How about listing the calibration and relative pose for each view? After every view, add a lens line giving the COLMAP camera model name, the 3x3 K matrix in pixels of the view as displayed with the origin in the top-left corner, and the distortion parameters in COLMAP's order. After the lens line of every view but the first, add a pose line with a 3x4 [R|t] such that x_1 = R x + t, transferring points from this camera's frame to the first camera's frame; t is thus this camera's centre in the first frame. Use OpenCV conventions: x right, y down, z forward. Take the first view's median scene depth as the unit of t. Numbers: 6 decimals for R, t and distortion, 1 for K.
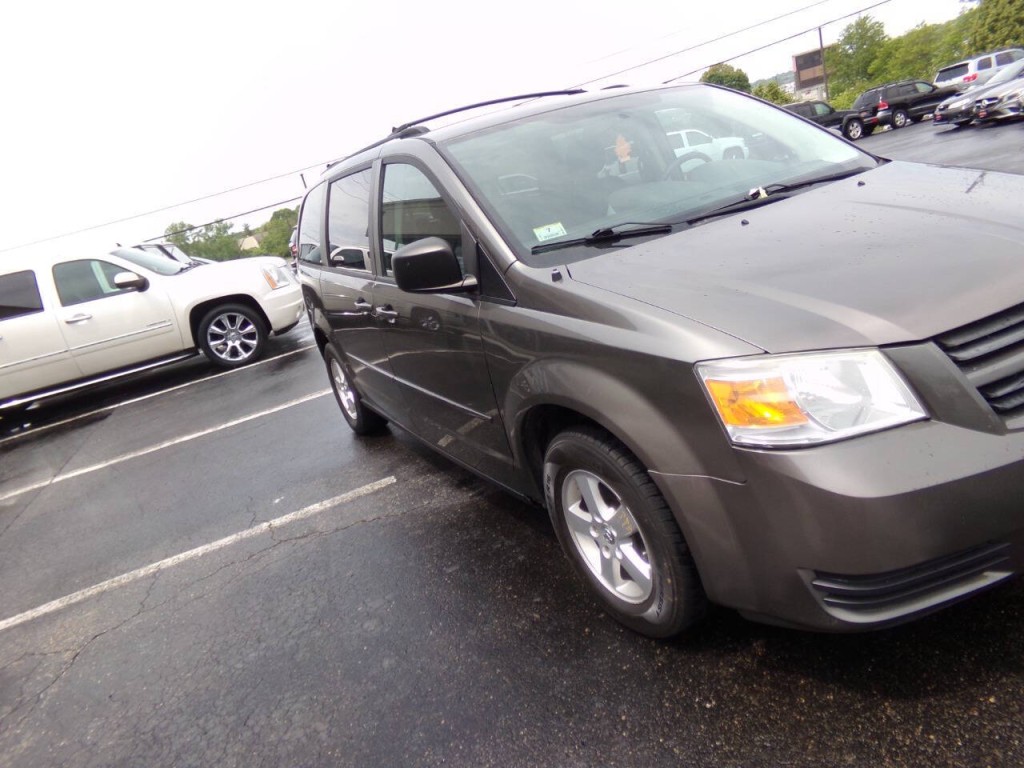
lens RADIAL K [[703.4, 0, 518.6], [0, 703.4, 384.6], [0, 0, 1]] dist [-0.032976, 0.064005]
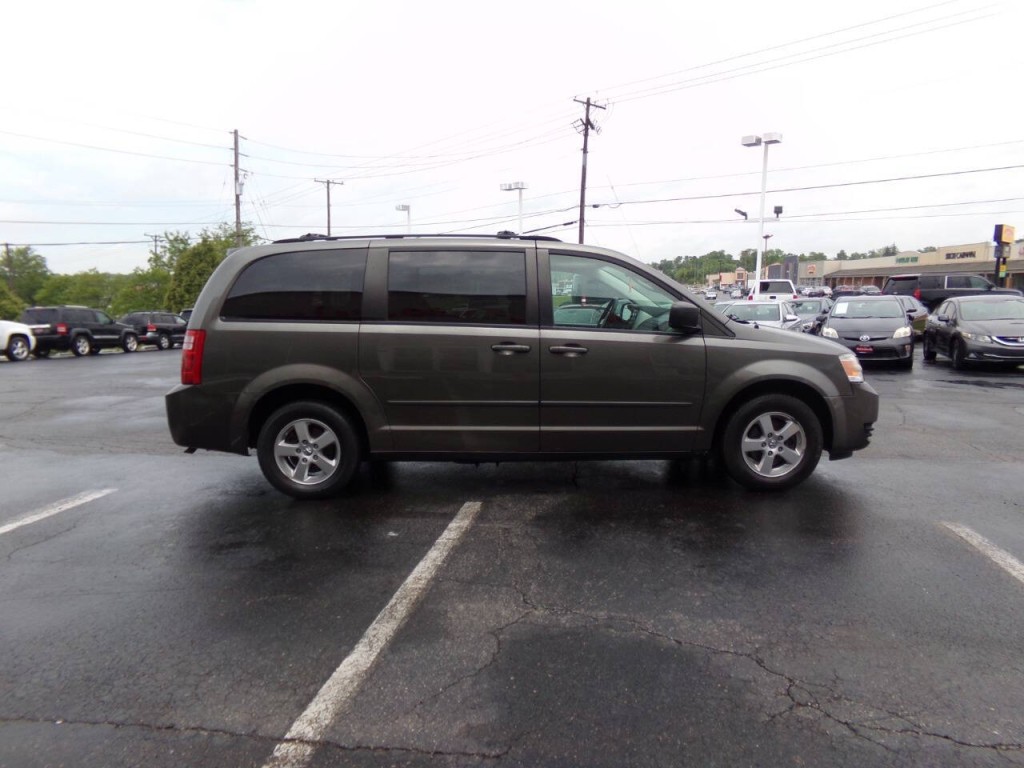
lens RADIAL K [[703.4, 0, 518.9], [0, 703.4, 382.7], [0, 0, 1]] dist [-0.032976, 0.064005]
pose [[0.459011, 0.138028, 0.877643, -1.297812], [0.156989, 0.959712, -0.233041, 0.246676], [-0.874450, 0.244749, 0.418850, 0.437635]]
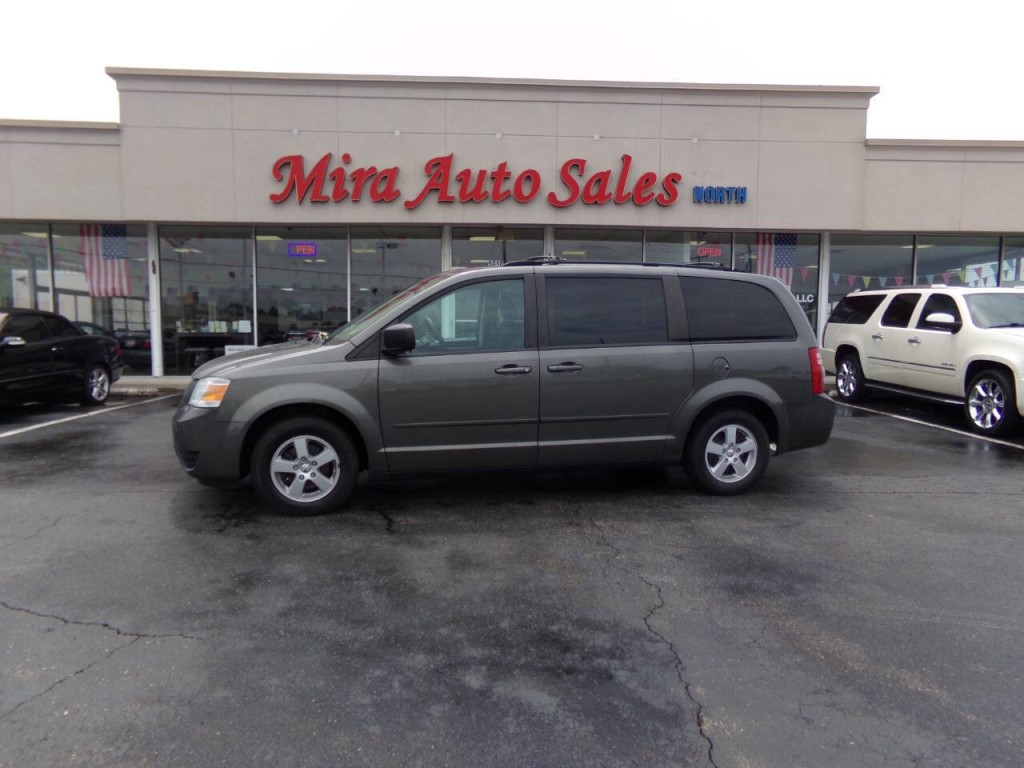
lens RADIAL K [[703.4, 0, 515.4], [0, 703.4, 386.8], [0, 0, 1]] dist [-0.032976, 0.064005]
pose [[-0.263661, 0.334451, -0.904779, 1.510532], [-0.234067, 0.887754, 0.396366, -0.771870], [0.935786, 0.316285, -0.155782, 1.308711]]
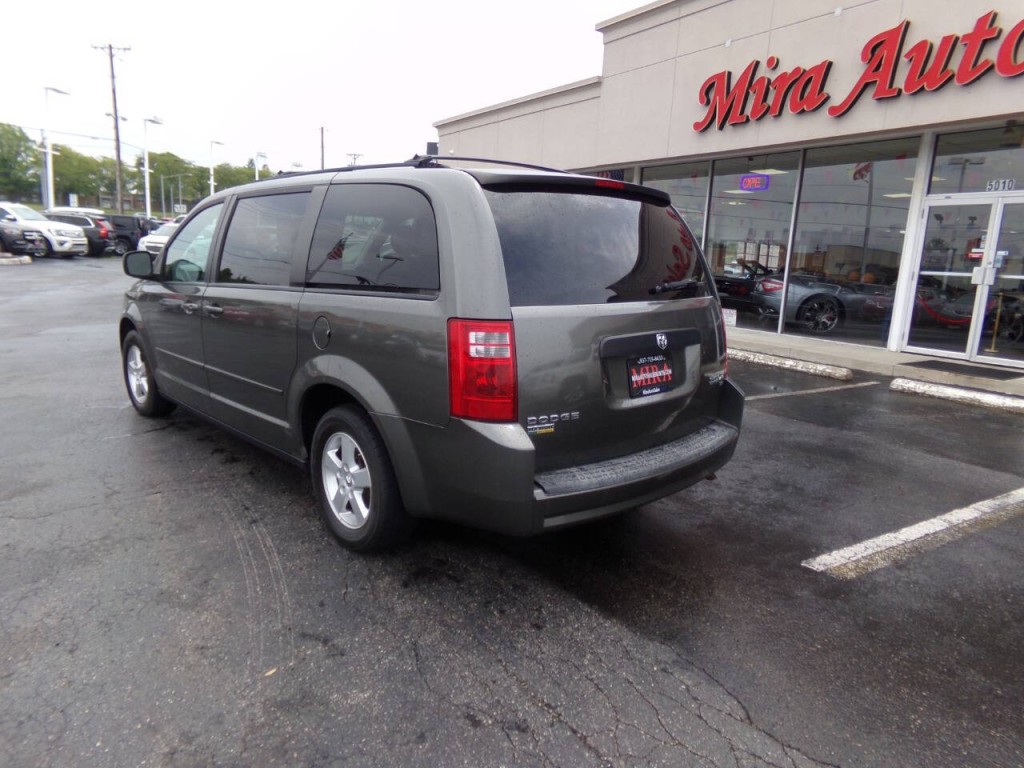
lens RADIAL K [[703.4, 0, 518.2], [0, 703.4, 392.0], [0, 0, 1]] dist [-0.032976, 0.064005]
pose [[-0.948417, 0.254100, -0.189572, 0.037707], [0.119649, 0.840649, 0.528198, -0.702200], [0.293578, 0.478270, -0.827689, 2.288045]]
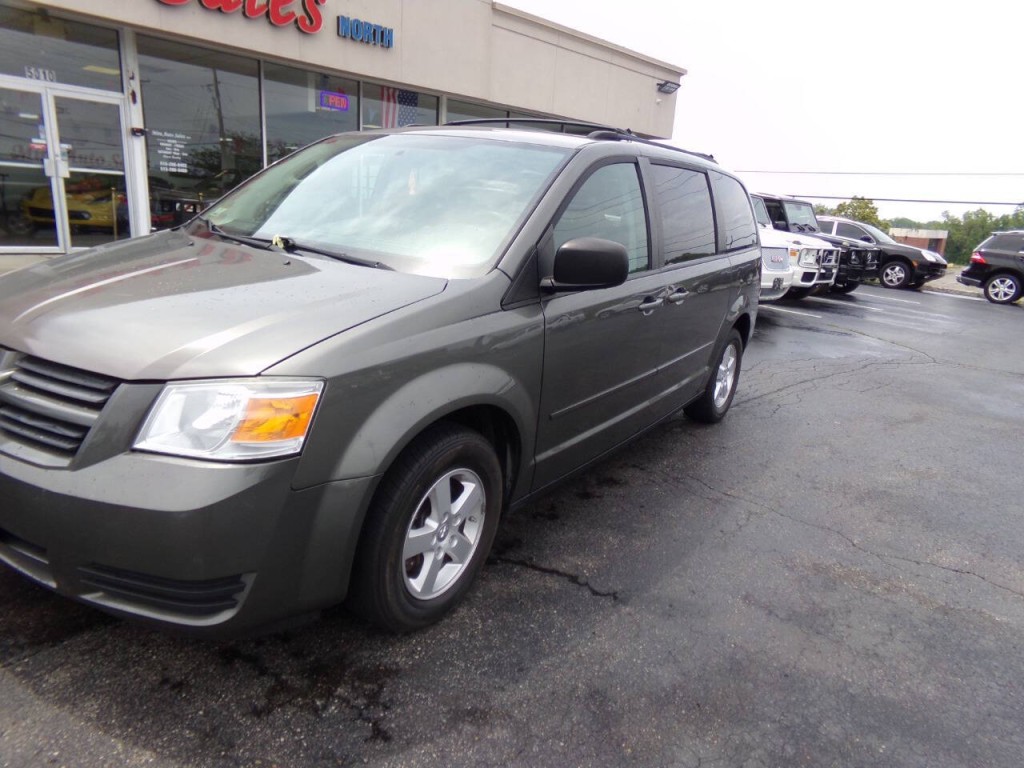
lens RADIAL K [[703.4, 0, 517.0], [0, 703.4, 385.6], [0, 0, 1]] dist [-0.032976, 0.064005]
pose [[0.434910, 0.497179, -0.750777, 0.945778], [-0.445400, 0.843396, 0.300502, -0.377018], [0.782606, 0.203705, 0.588245, 0.451440]]
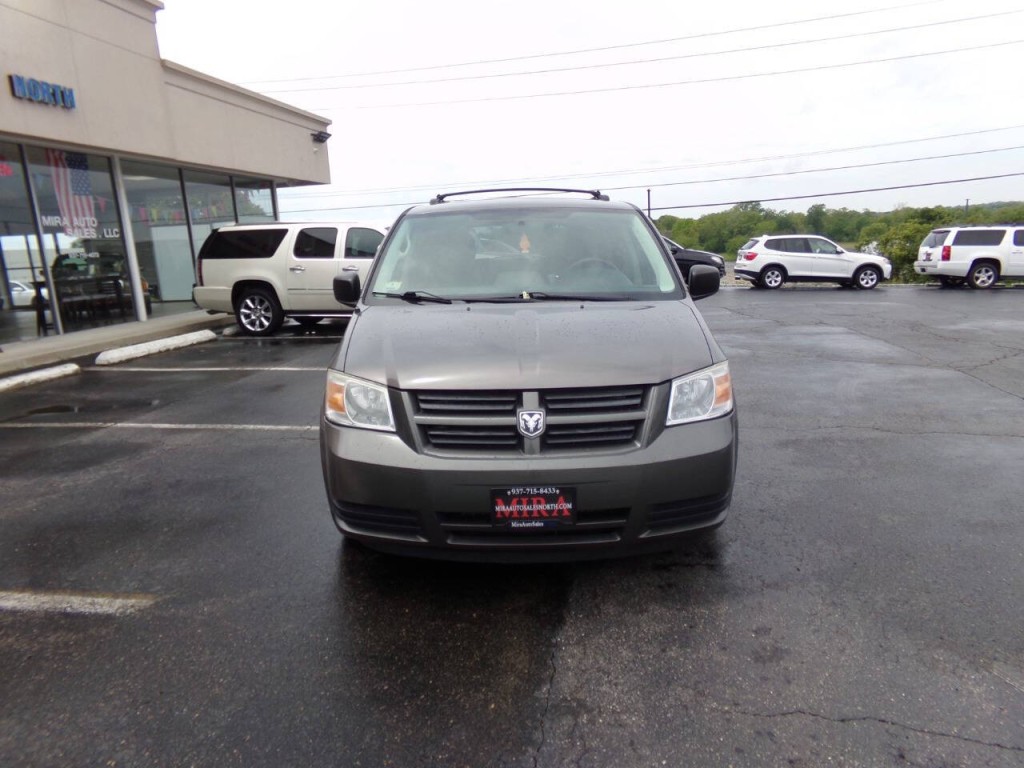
lens RADIAL K [[703.4, 0, 514.5], [0, 703.4, 385.2], [0, 0, 1]] dist [-0.032976, 0.064005]
pose [[0.855638, 0.309292, -0.414996, 0.651493], [-0.318933, 0.946567, 0.047890, -0.104506], [0.407633, 0.091379, 0.908562, -0.218019]]
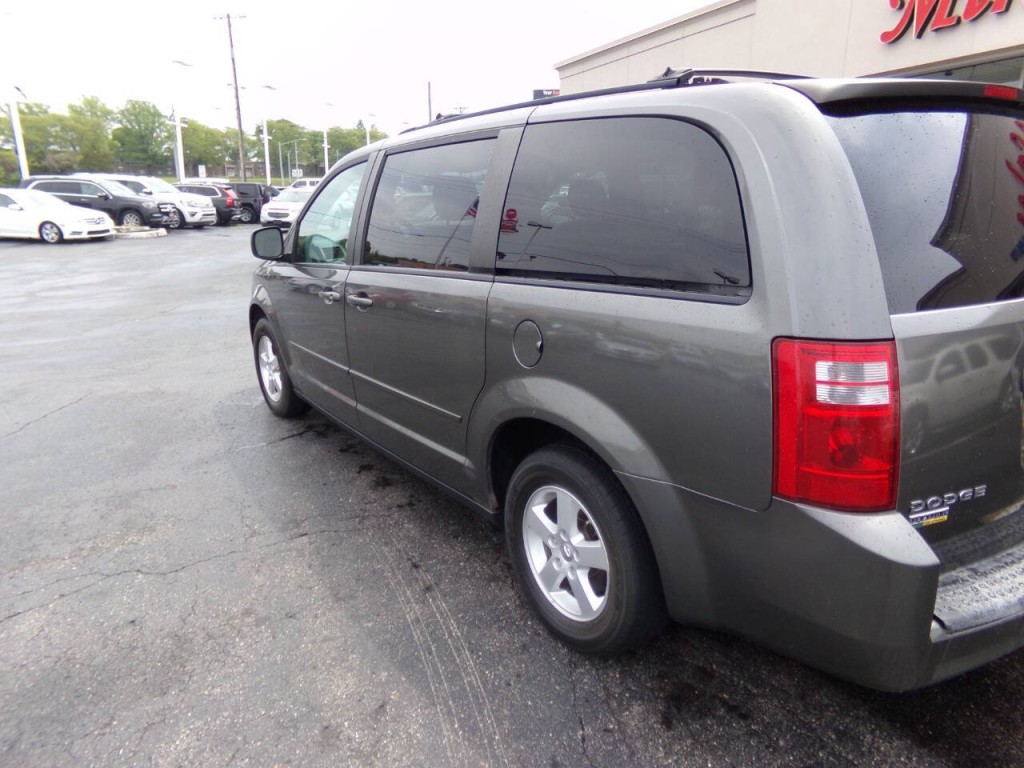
lens RADIAL K [[703.4, 0, 530.4], [0, 703.4, 386.3], [0, 0, 1]] dist [-0.032976, 0.064005]
pose [[-0.959719, 0.277816, -0.041931, 0.114849], [0.208772, 0.805017, 0.555303, -0.638101], [0.188027, 0.524180, -0.830591, 1.986295]]
